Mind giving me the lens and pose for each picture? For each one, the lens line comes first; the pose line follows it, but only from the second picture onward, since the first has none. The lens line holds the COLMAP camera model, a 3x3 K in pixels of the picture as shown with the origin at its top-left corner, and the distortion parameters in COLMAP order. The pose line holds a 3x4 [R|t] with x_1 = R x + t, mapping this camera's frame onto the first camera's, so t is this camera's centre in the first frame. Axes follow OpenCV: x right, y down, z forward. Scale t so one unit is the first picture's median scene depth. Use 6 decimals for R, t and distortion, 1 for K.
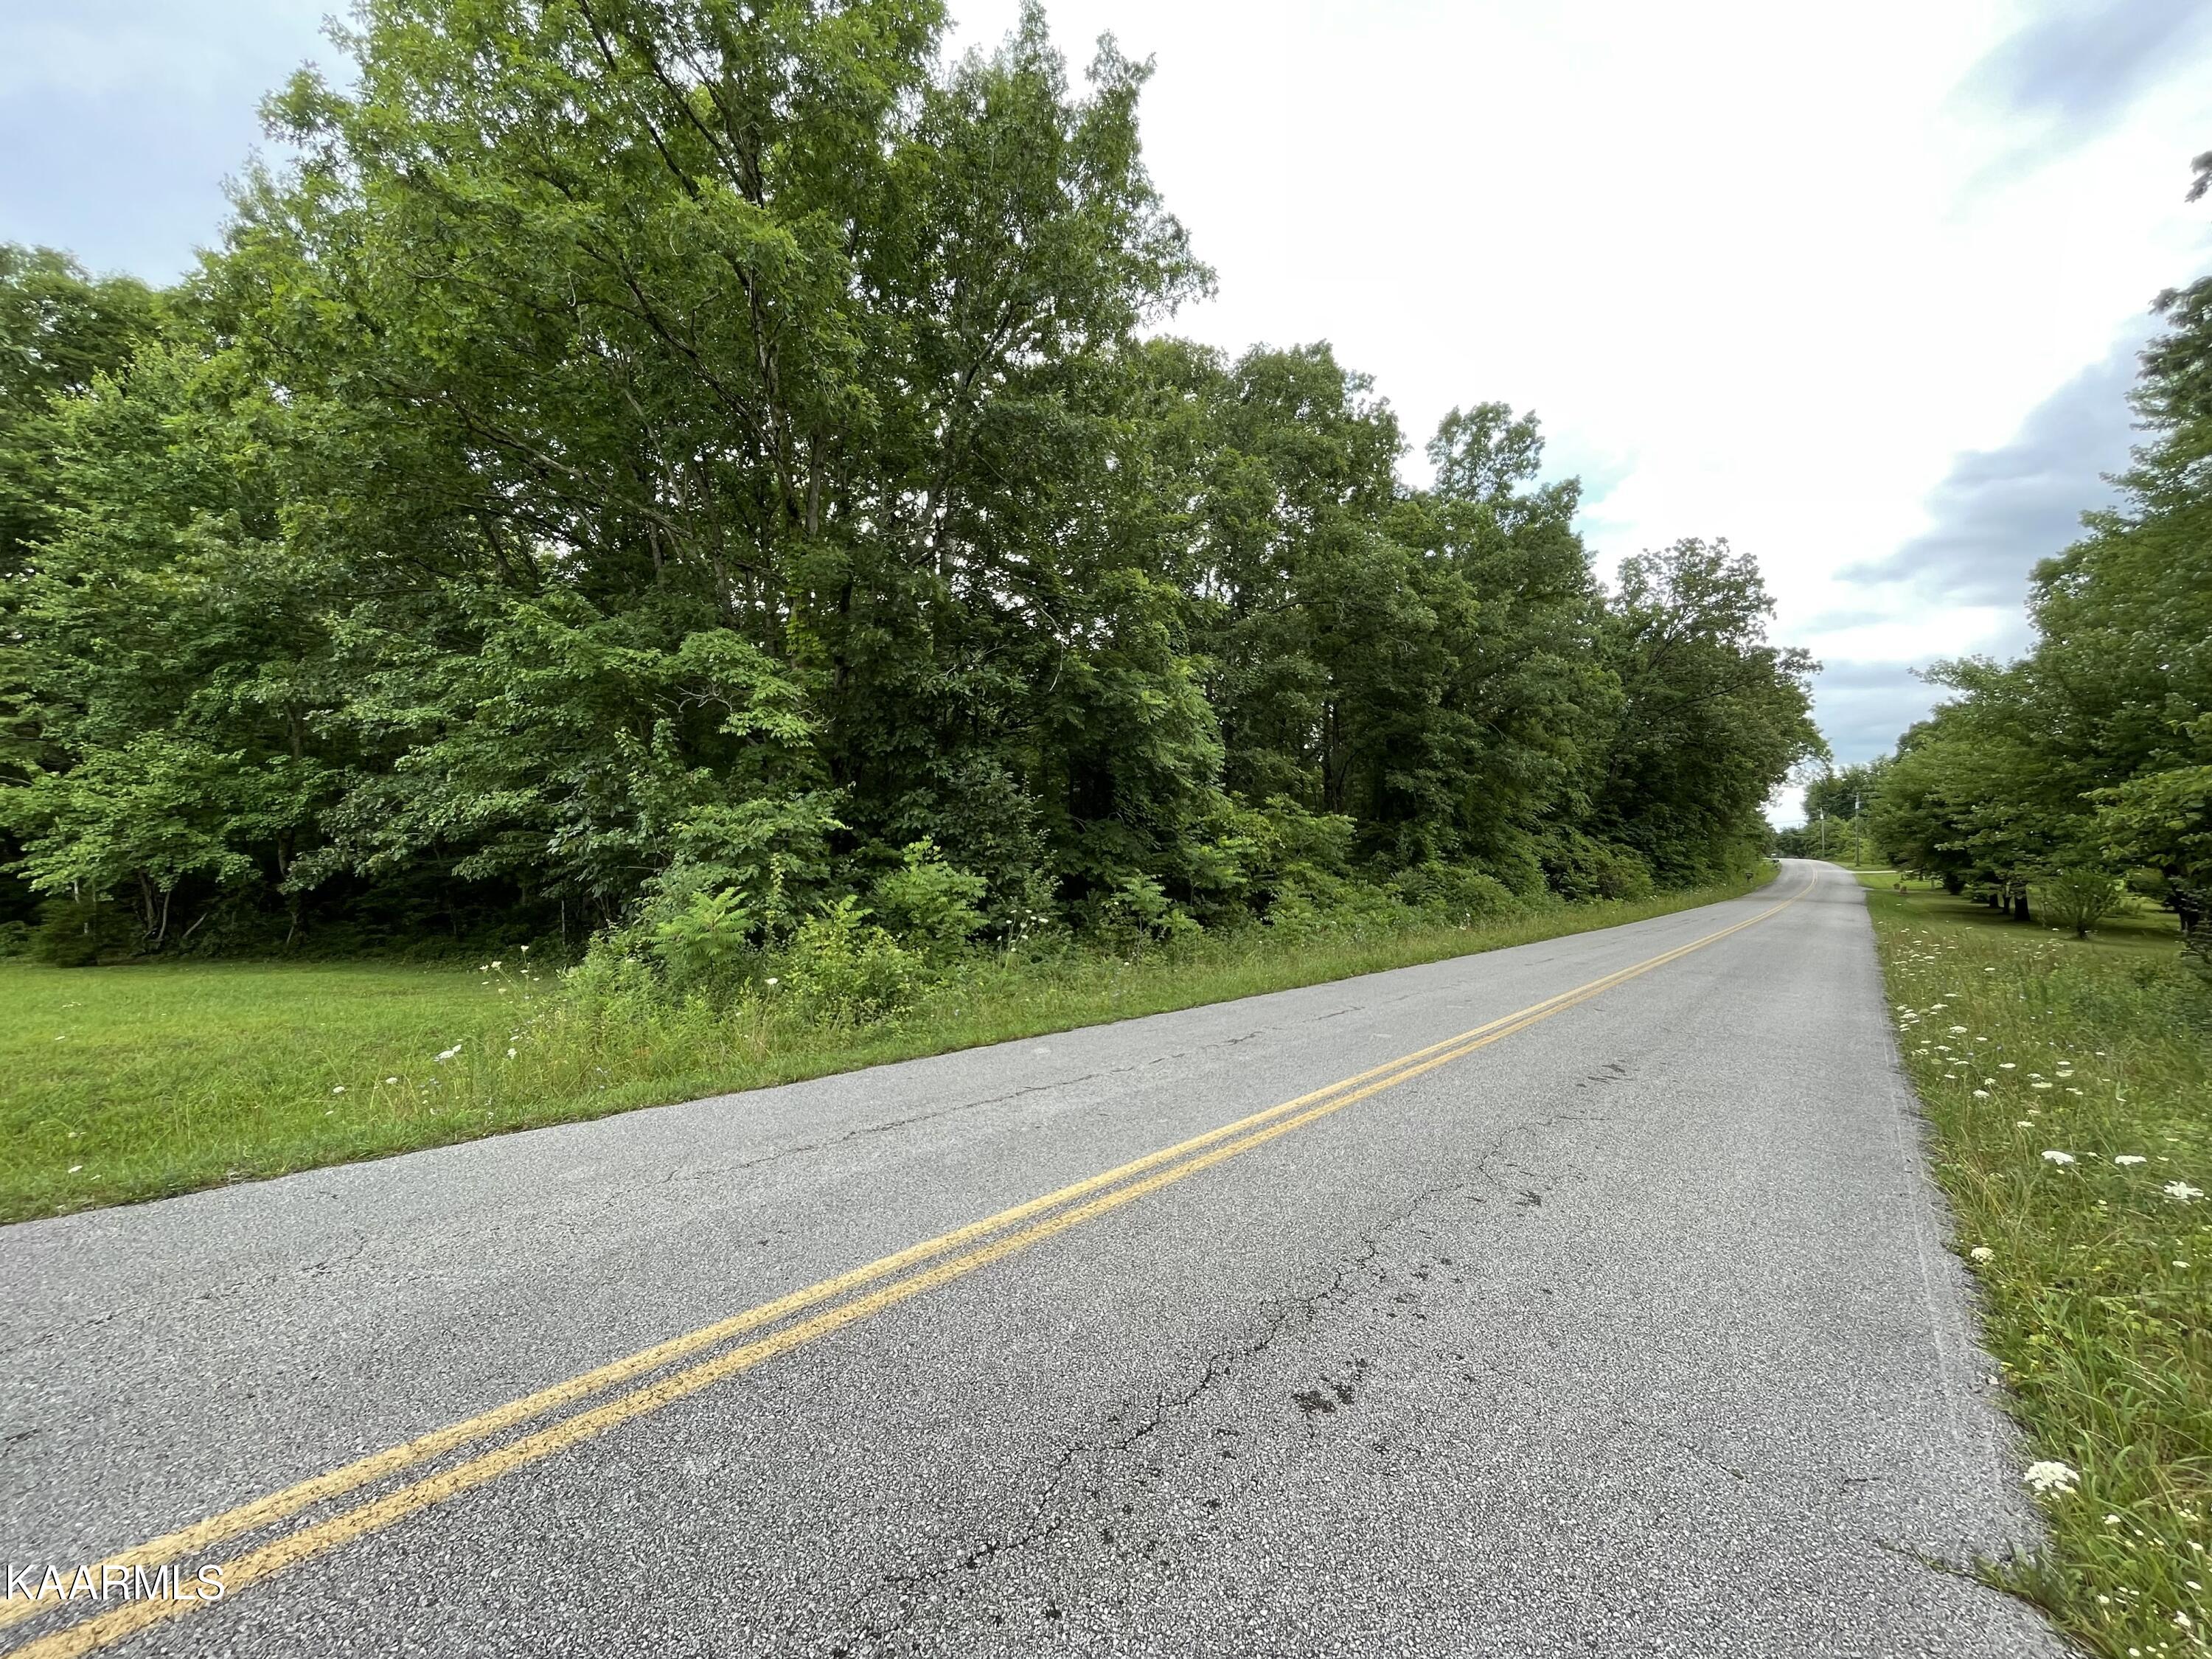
lens RADIAL K [[889.6, 0, 1106.8], [0, 889.6, 829.5], [0, 0, 1]] dist [0.000595, 0.000473]
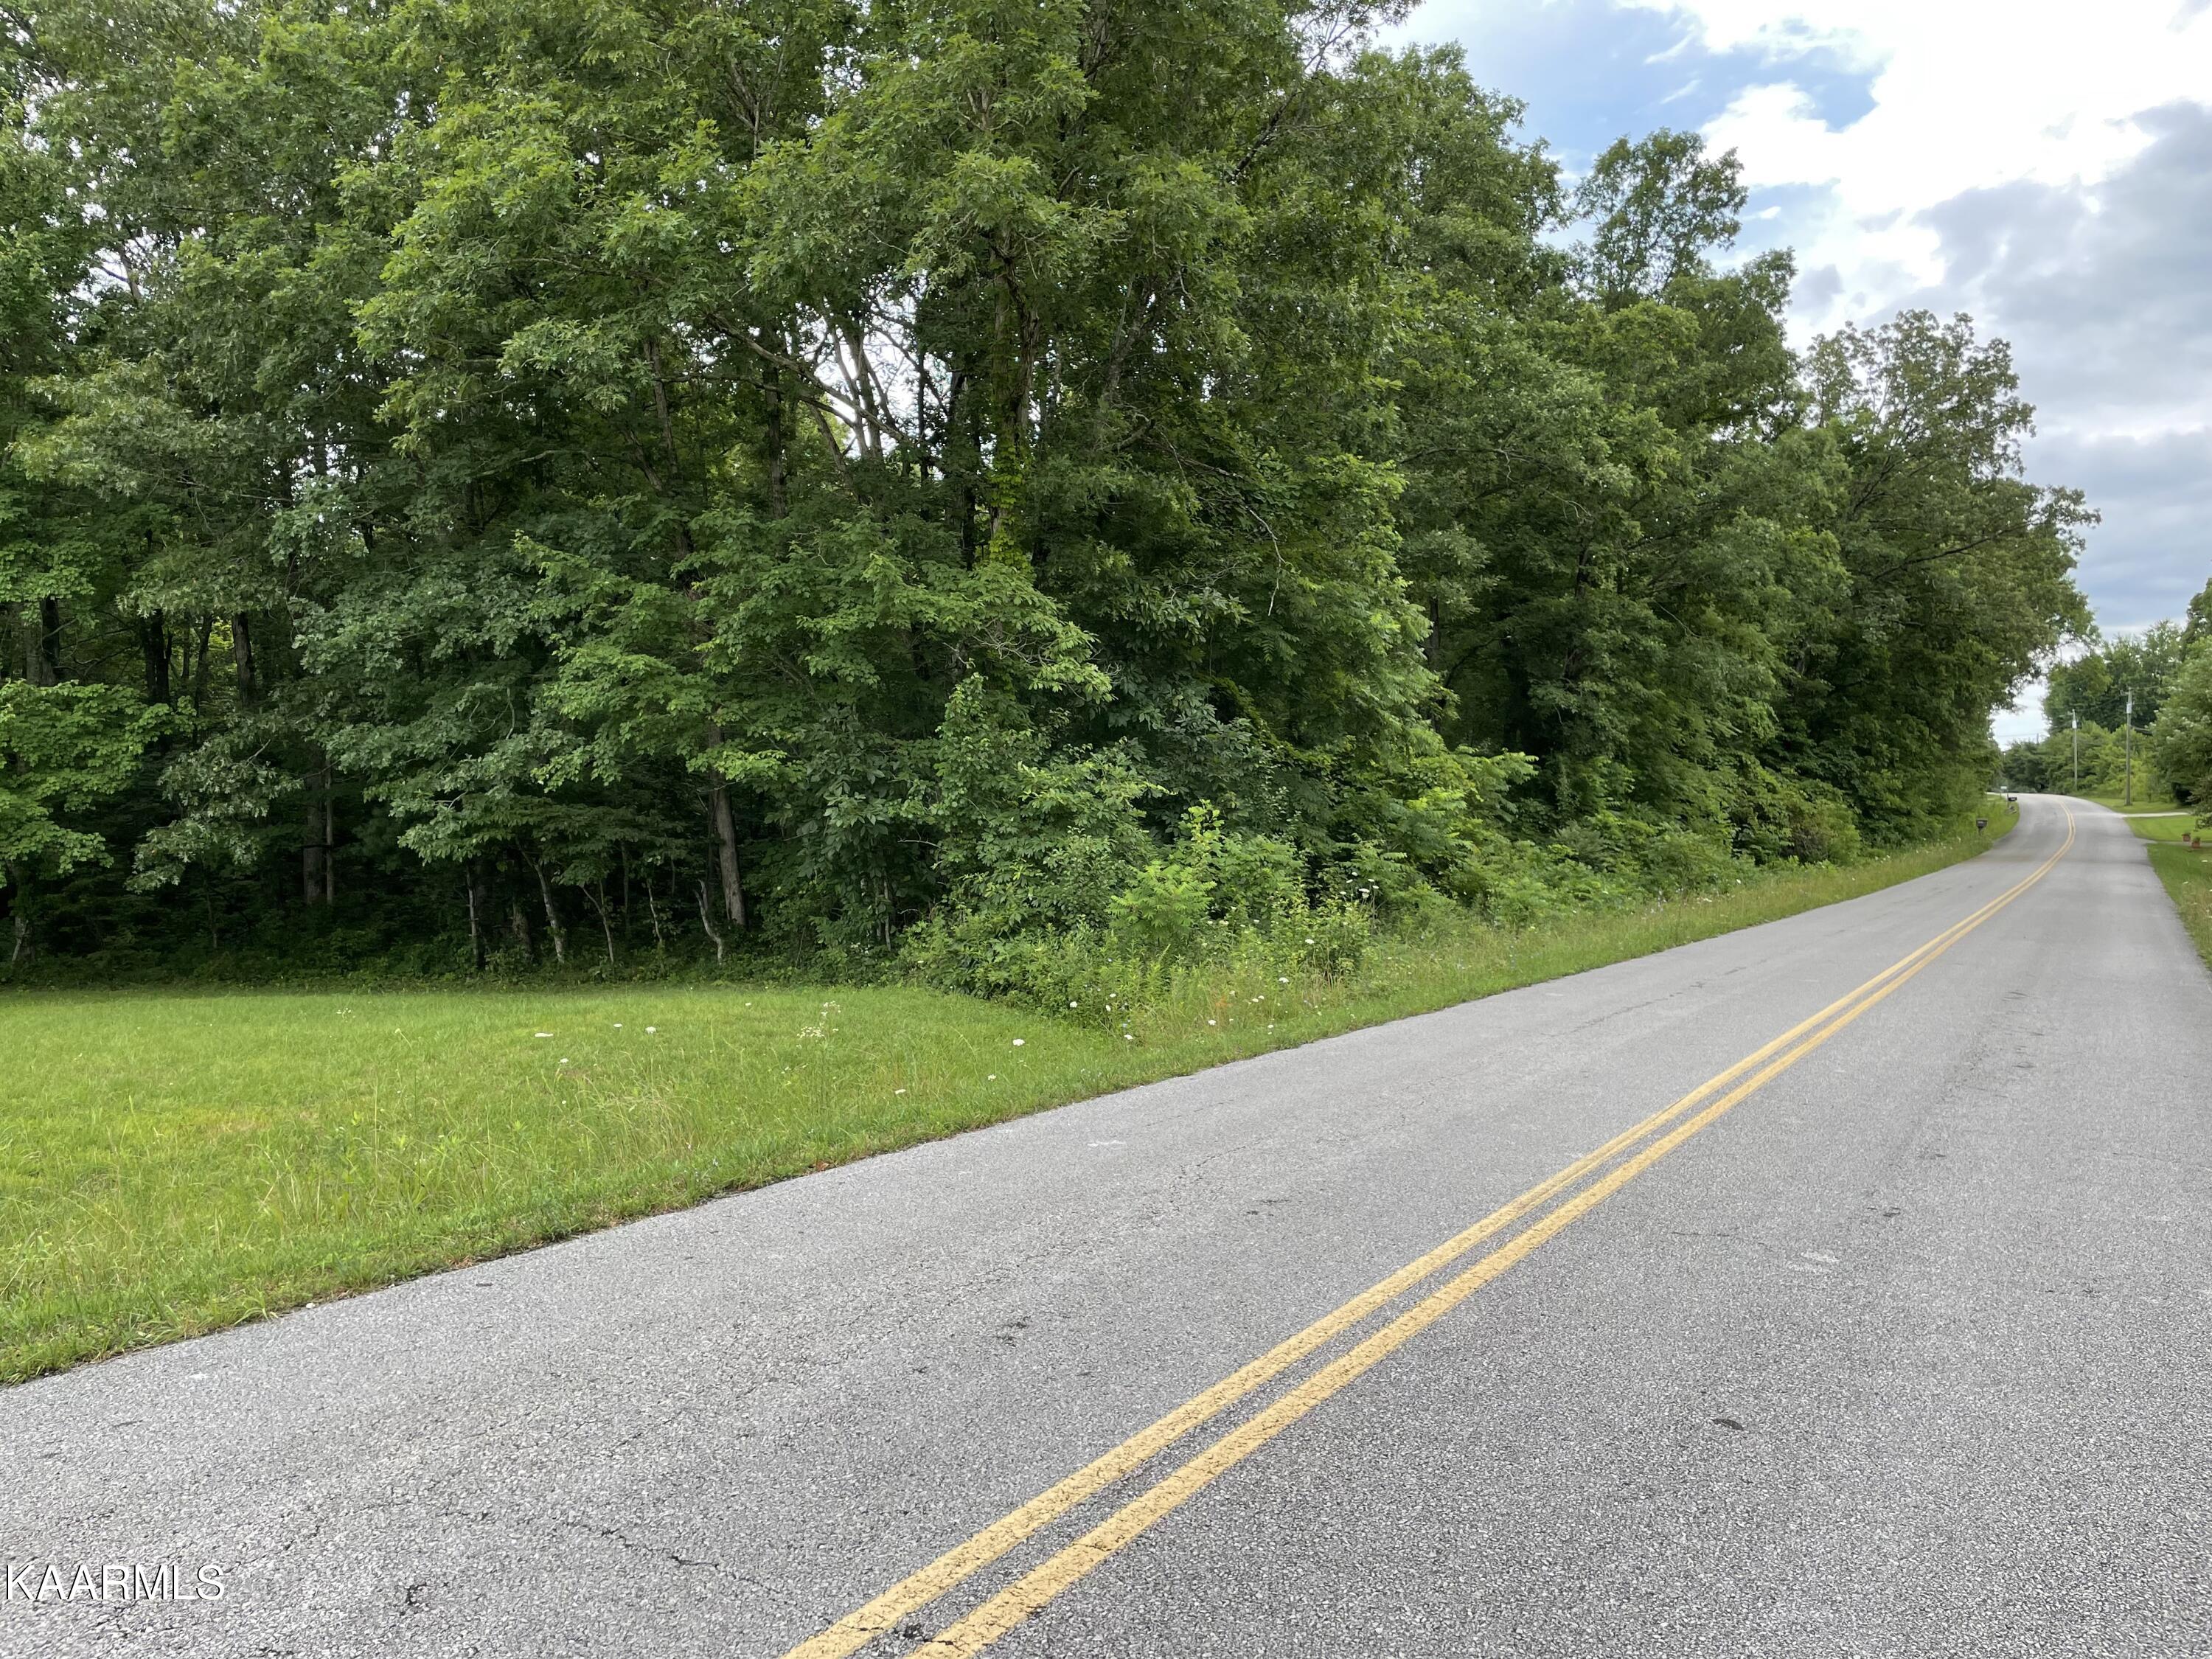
lens RADIAL K [[1672.3, 0, 1103.2], [0, 1672.3, 821.5], [0, 0, 1]] dist [0.051455, -0.018440]
pose [[0.986820, -0.015714, 0.161054, -0.160055], [0.008974, 0.999057, 0.042487, -0.011568], [-0.161570, -0.040482, 0.986031, -0.167350]]
